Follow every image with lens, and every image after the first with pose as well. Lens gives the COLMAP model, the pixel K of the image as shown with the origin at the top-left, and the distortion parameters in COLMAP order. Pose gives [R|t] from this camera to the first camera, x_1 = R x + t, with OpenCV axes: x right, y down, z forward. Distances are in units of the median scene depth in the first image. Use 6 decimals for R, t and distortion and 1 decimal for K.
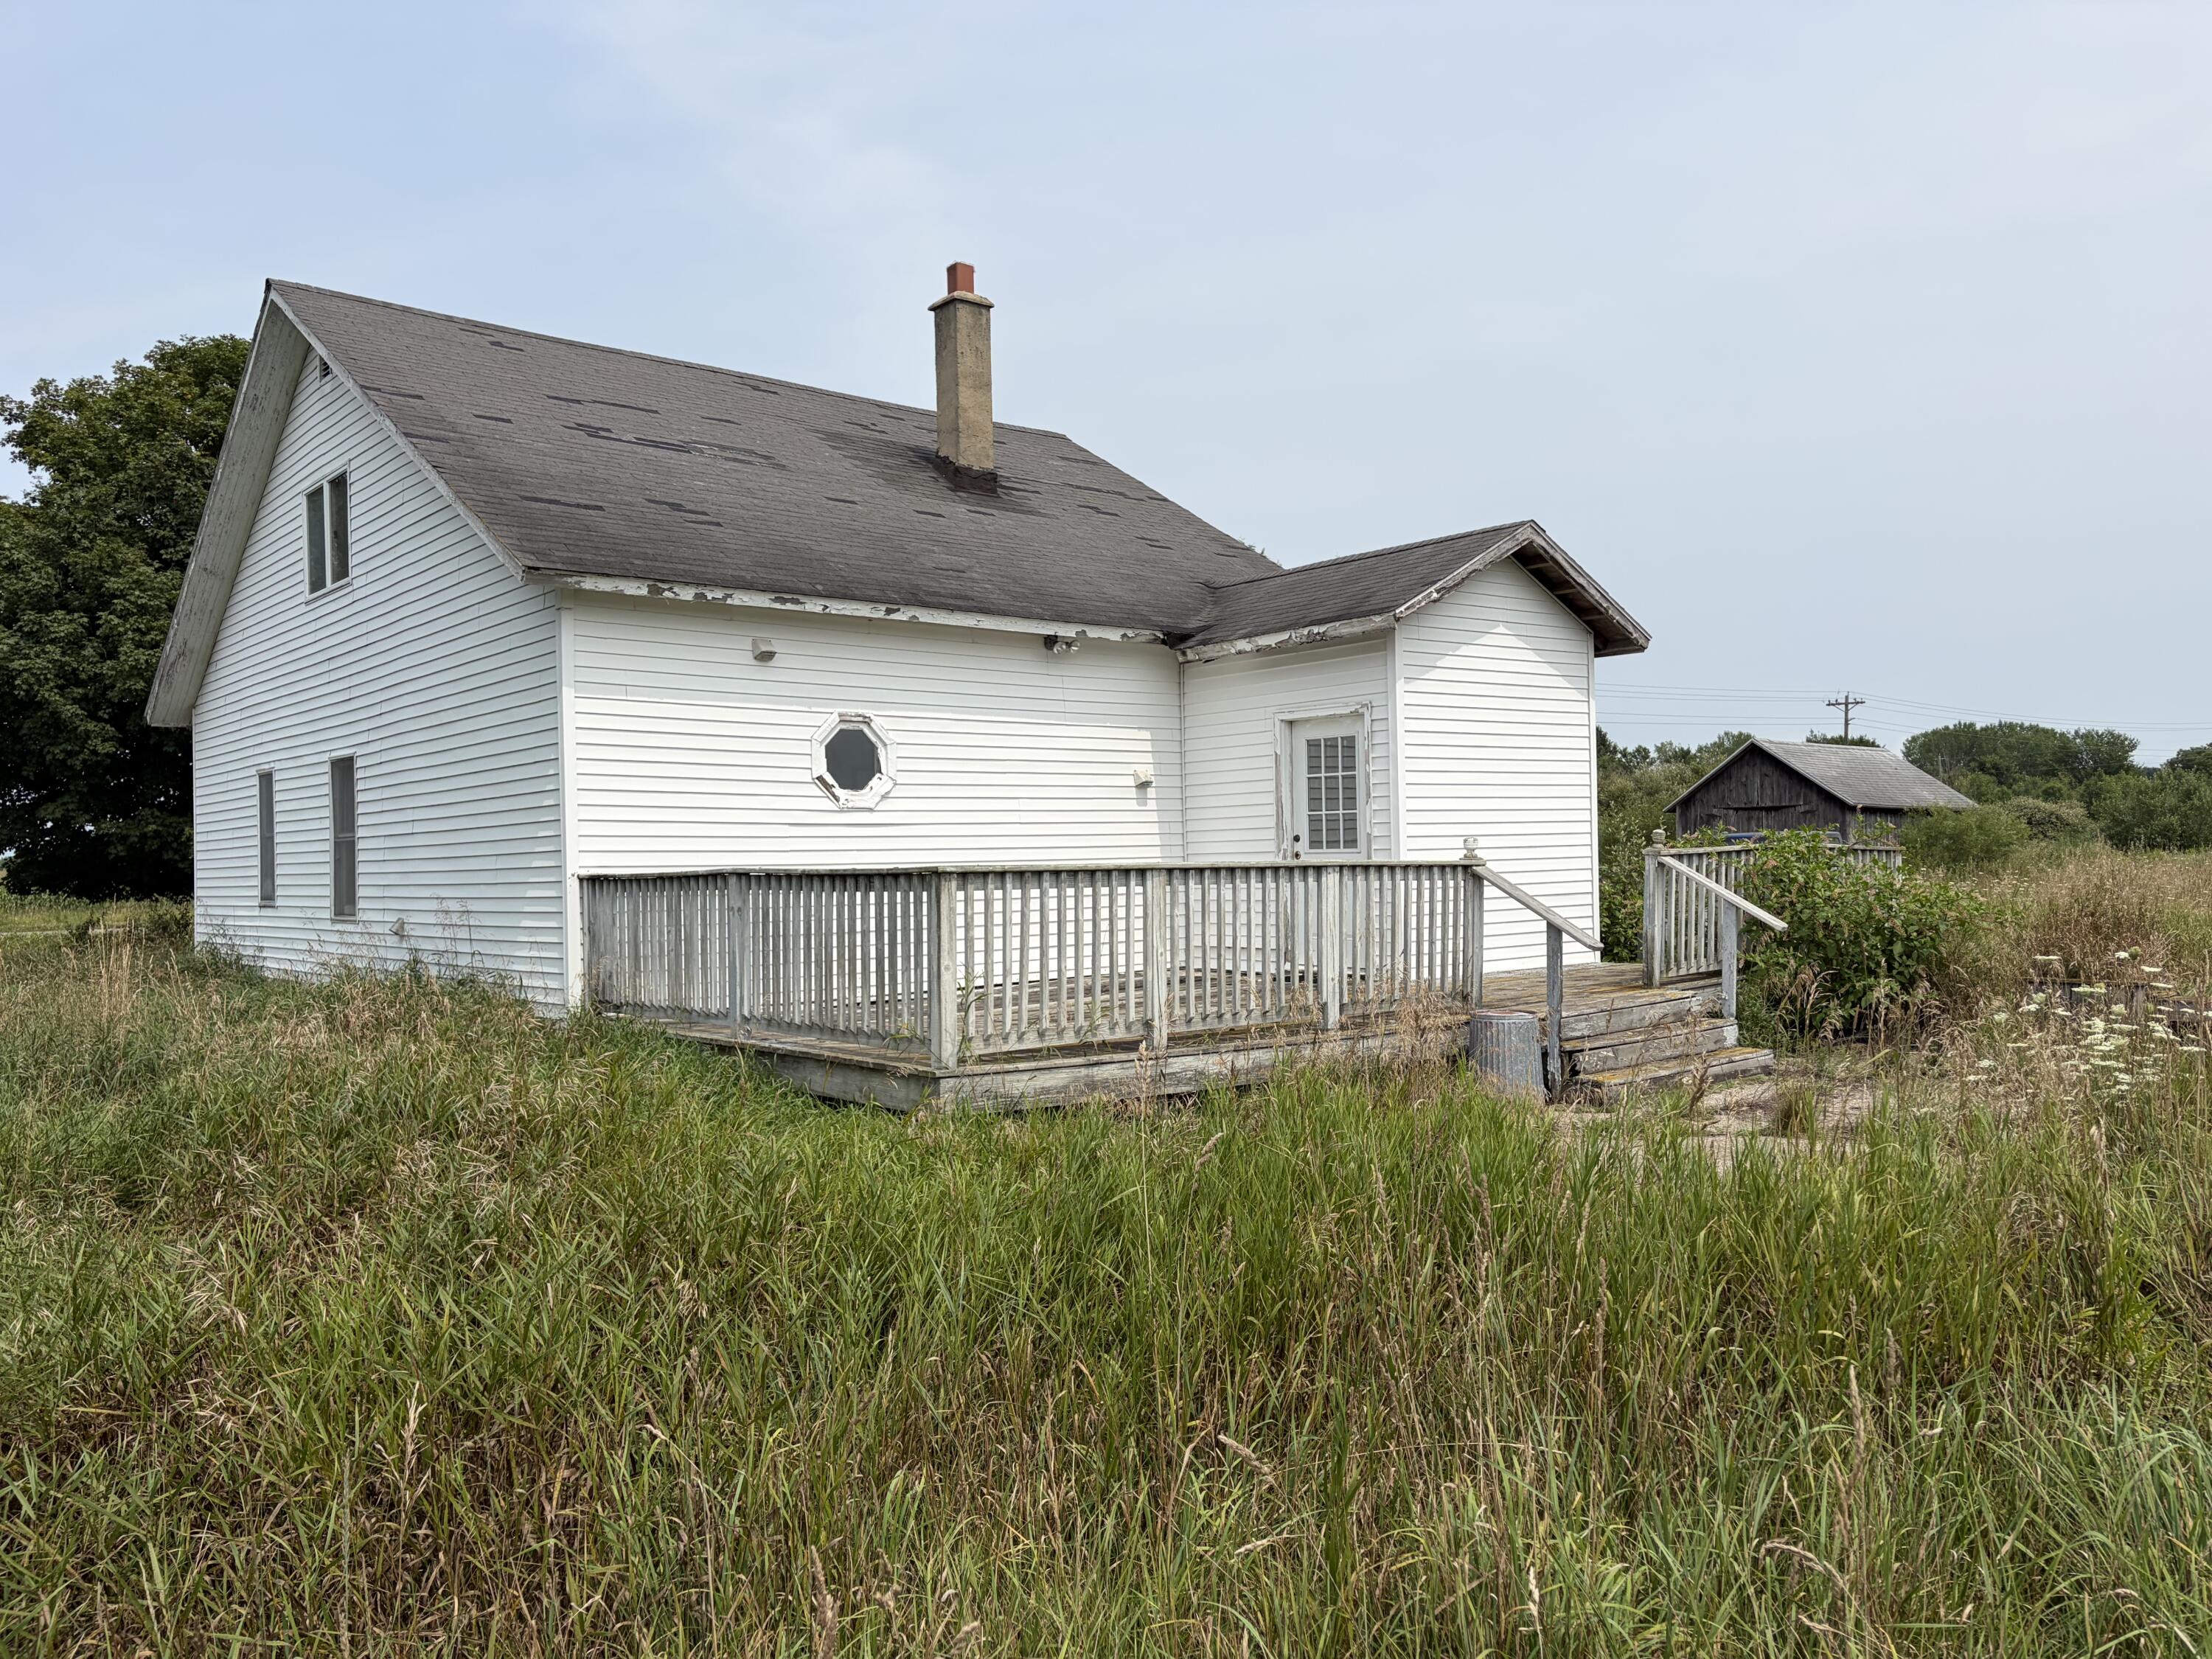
lens RADIAL K [[1685.2, 0, 1106.0], [0, 1685.2, 829.5], [0, 0, 1]] dist [0.001777, 0.000097]
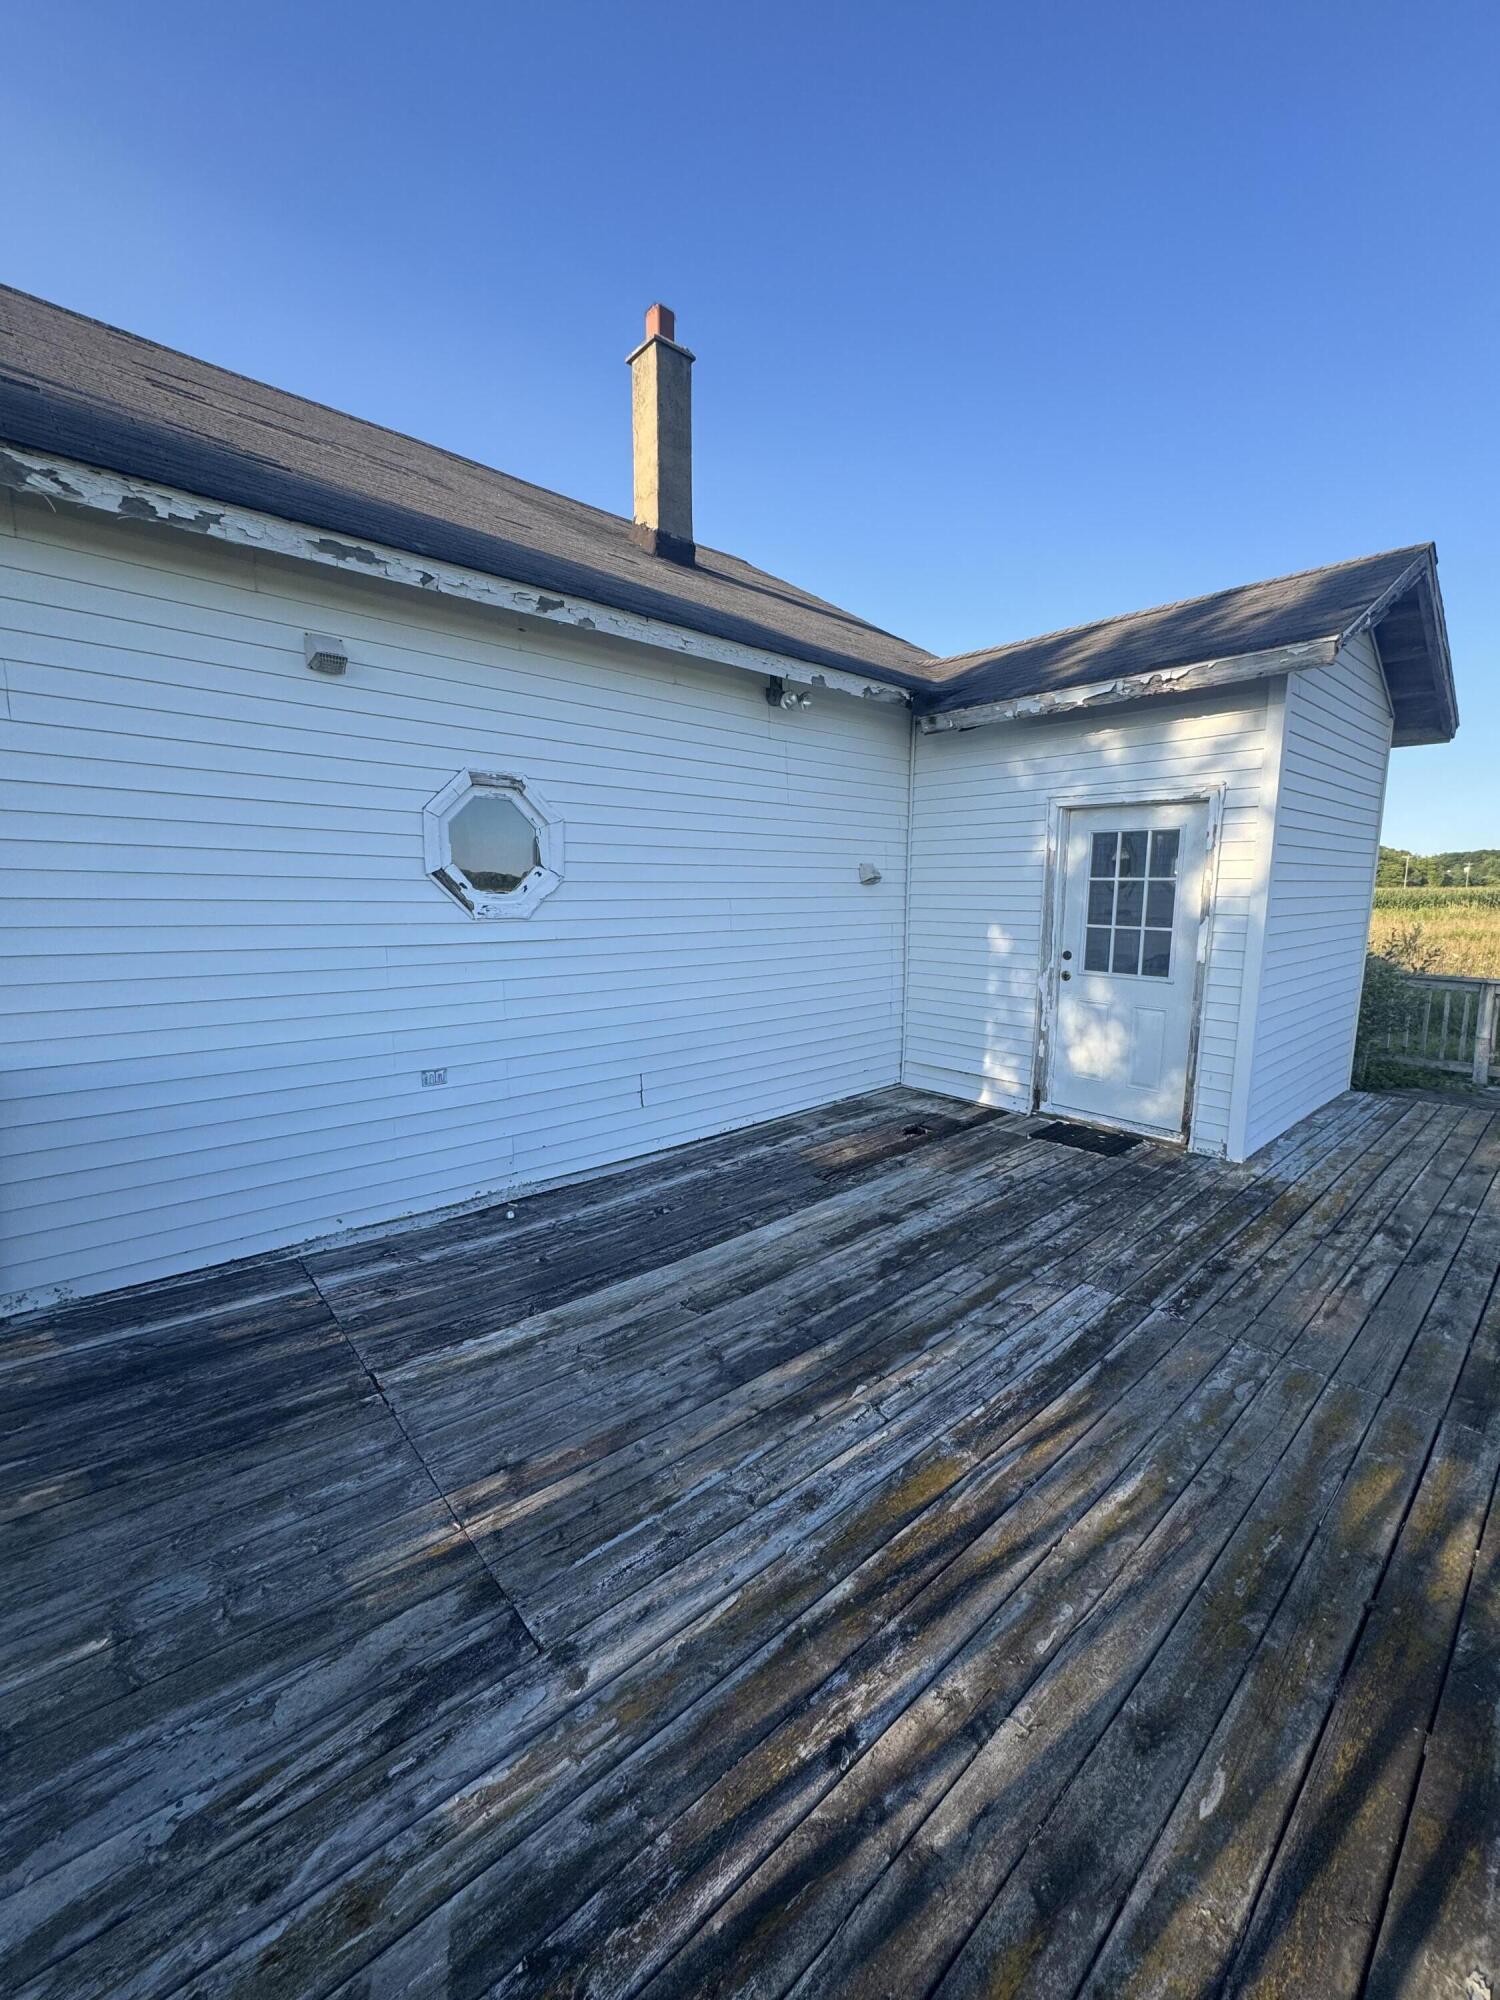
lens RADIAL K [[803.1, 0, 750.0], [0, 803.1, 1000.0], [0, 0, 1]] dist [0.000468, 0.000096]
pose [[0.998972, 0.022428, 0.039407, -0.058120], [-0.028536, 0.986377, 0.162005, -0.033553], [-0.035237, -0.162963, 0.986003, 0.642934]]
